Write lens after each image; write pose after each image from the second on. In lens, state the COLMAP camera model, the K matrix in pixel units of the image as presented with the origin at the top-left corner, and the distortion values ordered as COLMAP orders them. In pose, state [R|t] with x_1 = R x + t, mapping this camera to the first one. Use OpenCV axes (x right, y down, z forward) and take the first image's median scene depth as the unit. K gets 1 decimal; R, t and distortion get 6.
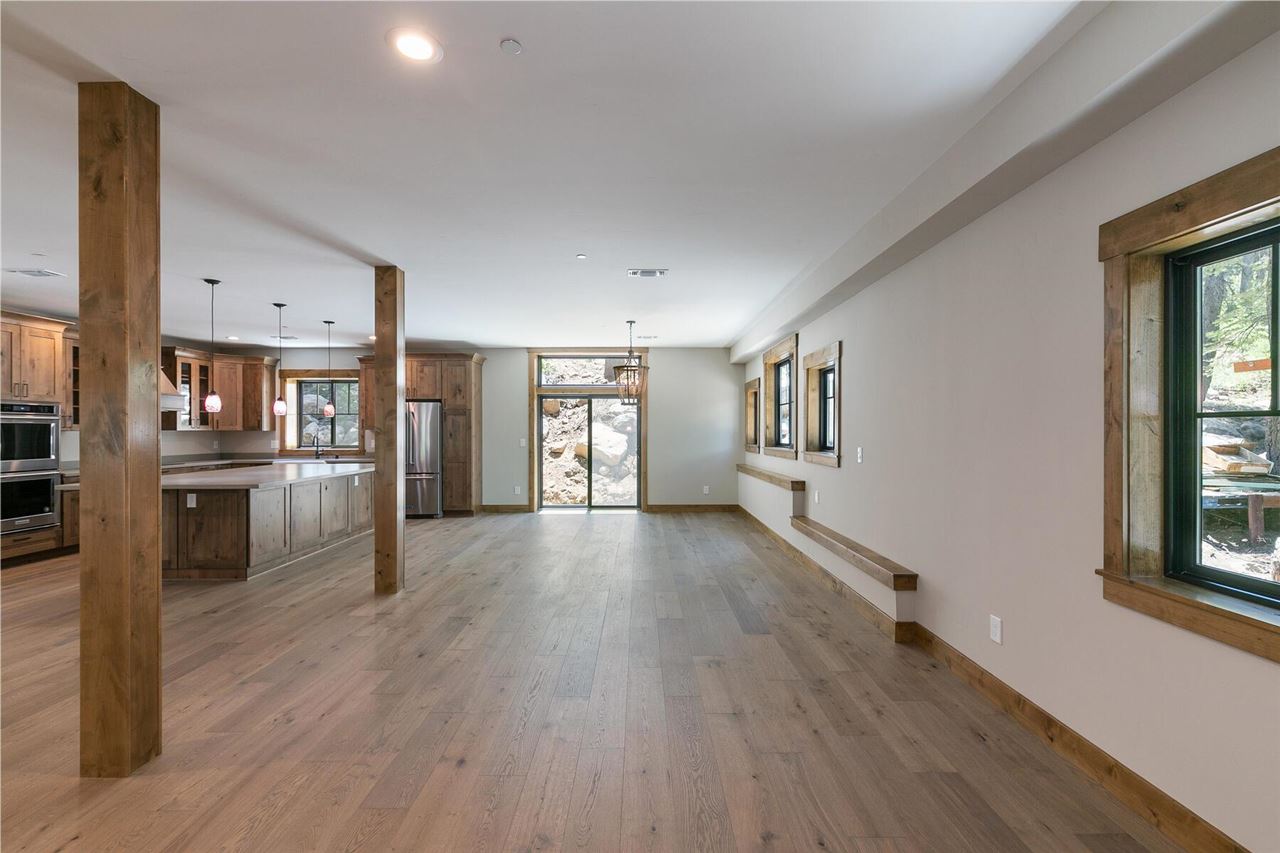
lens RADIAL K [[559.5, 0, 642.1], [0, 559.5, 430.1], [0, 0, 1]] dist [0.001041, 0.000092]
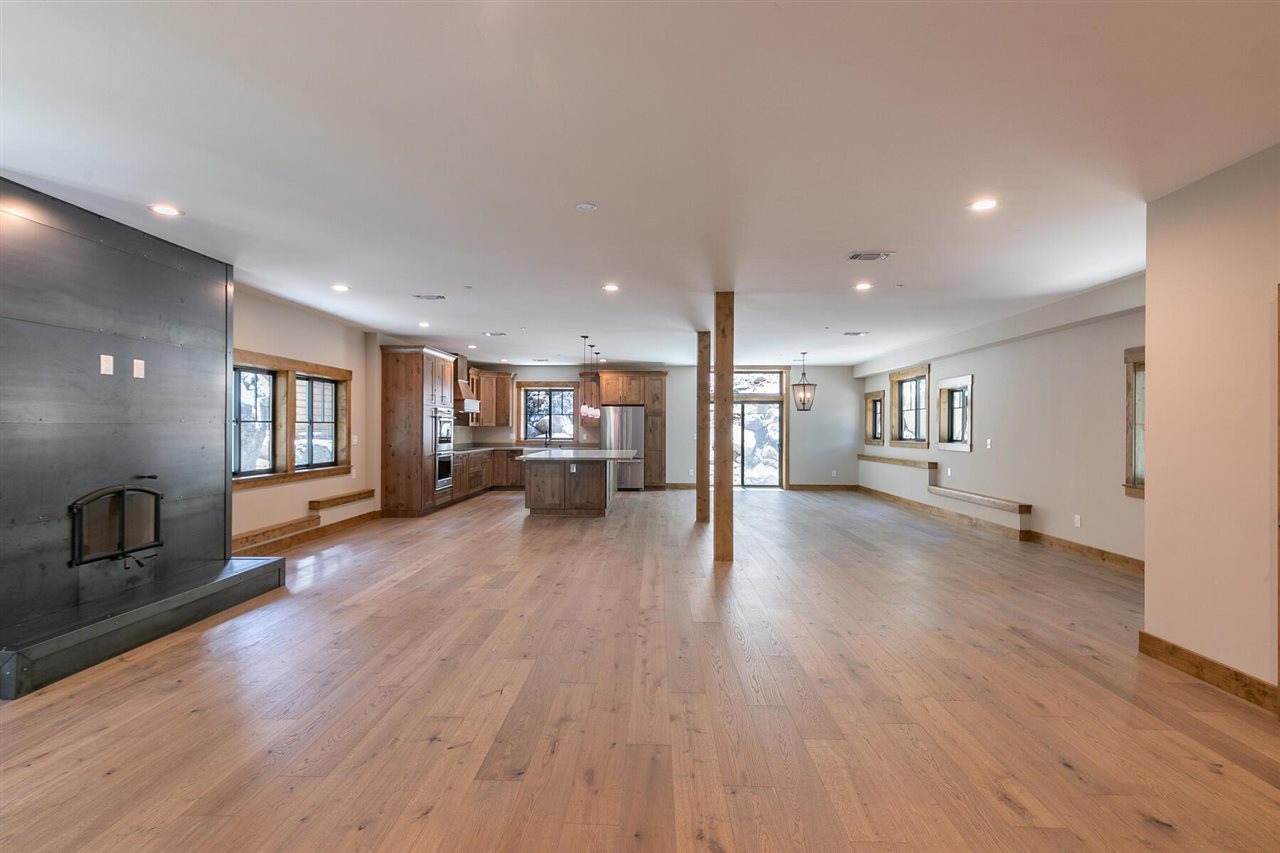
lens RADIAL K [[581.1, 0, 640.0], [0, 581.1, 426.5], [0, 0, 1]] dist [0.001904, -0.000010]
pose [[0.998955, 0.007358, -0.045117, -0.313382], [-0.007466, 0.999970, -0.002226, 0.002226], [0.045099, 0.002561, 0.998979, -0.432447]]
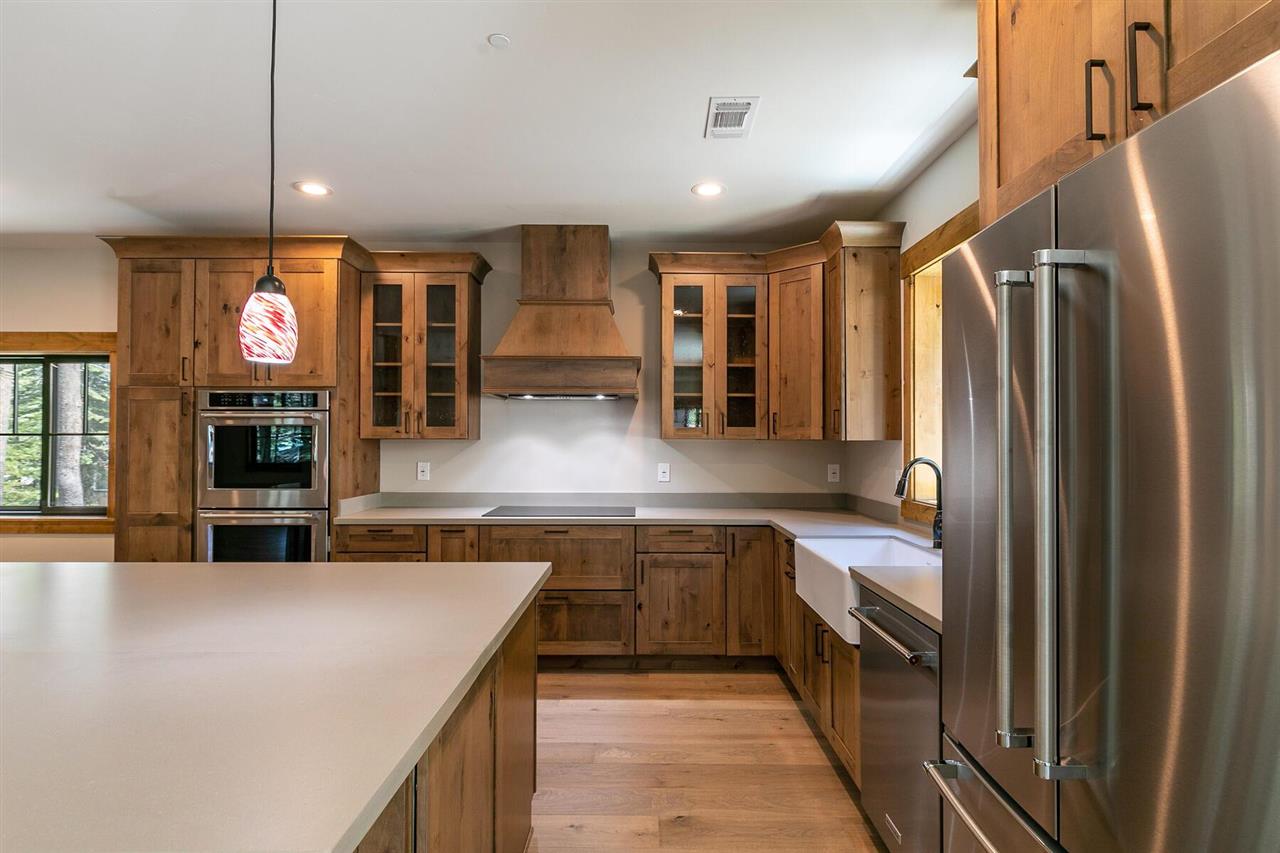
lens RADIAL K [[643.7, 0, 640.1], [0, 643.7, 431.2], [0, 0, 1]] dist [-0.002006, -0.000469]
pose [[-0.007353, -0.010515, -0.999918, -0.298706], [-0.001126, 0.999944, -0.010507, 0.000076], [0.999972, 0.001048, -0.007365, 0.933643]]
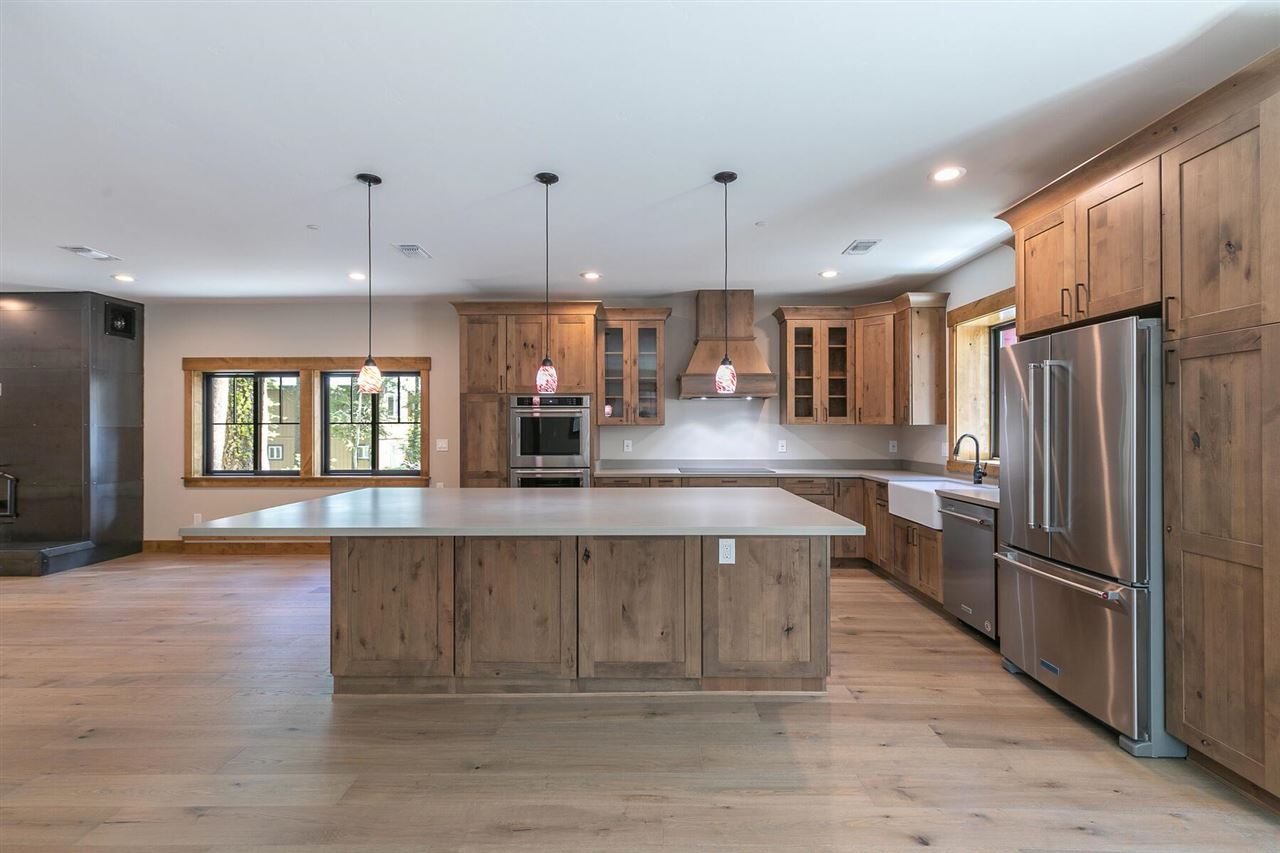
lens RADIAL K [[581.1, 0, 640.0], [0, 581.1, 426.5], [0, 0, 1]] dist [0.001904, -0.000010]
pose [[-0.024374, 0.002356, -0.999700, -0.084984], [0.002736, 0.999994, 0.002290, 0.001078], [0.999699, -0.002679, -0.024381, 0.786355]]
